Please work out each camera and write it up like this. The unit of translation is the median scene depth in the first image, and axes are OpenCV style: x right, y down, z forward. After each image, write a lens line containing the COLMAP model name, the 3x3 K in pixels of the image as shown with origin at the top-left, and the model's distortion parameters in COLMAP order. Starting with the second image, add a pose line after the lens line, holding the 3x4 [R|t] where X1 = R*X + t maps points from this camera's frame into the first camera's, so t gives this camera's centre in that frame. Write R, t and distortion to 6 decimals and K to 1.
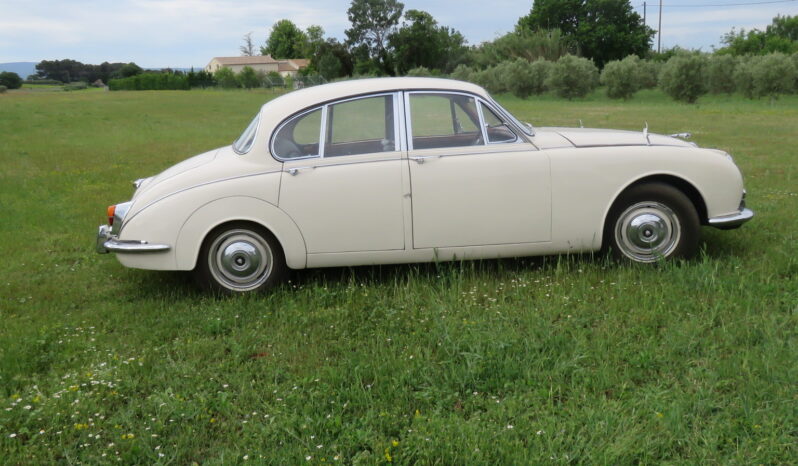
lens RADIAL K [[675.1, 0, 399.0], [0, 675.1, 233.0], [0, 0, 1]] dist [-0.006320, -0.003710]
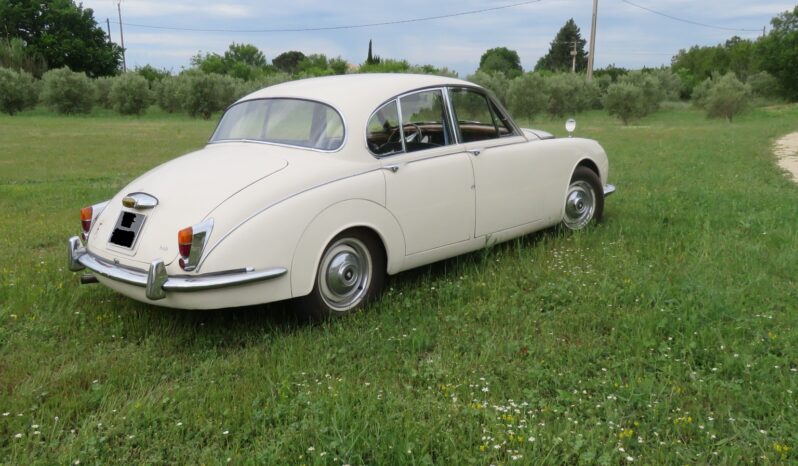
lens RADIAL K [[675.1, 0, 399.0], [0, 675.1, 233.0], [0, 0, 1]] dist [-0.006320, -0.003710]
pose [[0.713597, -0.110149, 0.691843, -0.094435], [0.129294, 0.991304, 0.024467, -0.002953], [-0.688522, 0.071992, 0.721633, 0.039712]]
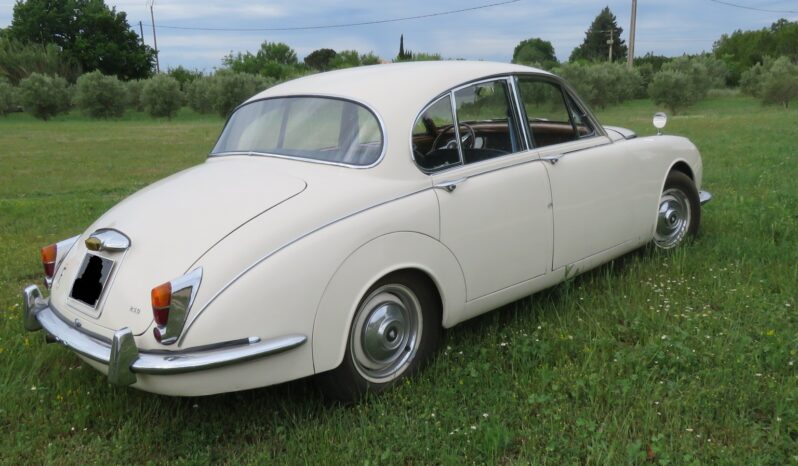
lens RADIAL K [[675.1, 0, 399.0], [0, 675.1, 233.0], [0, 0, 1]] dist [-0.006320, -0.003710]
pose [[0.745995, -0.127027, 0.653725, -0.076594], [0.147184, 0.988814, 0.024182, -0.008130], [-0.649484, 0.078178, 0.756346, 0.061374]]
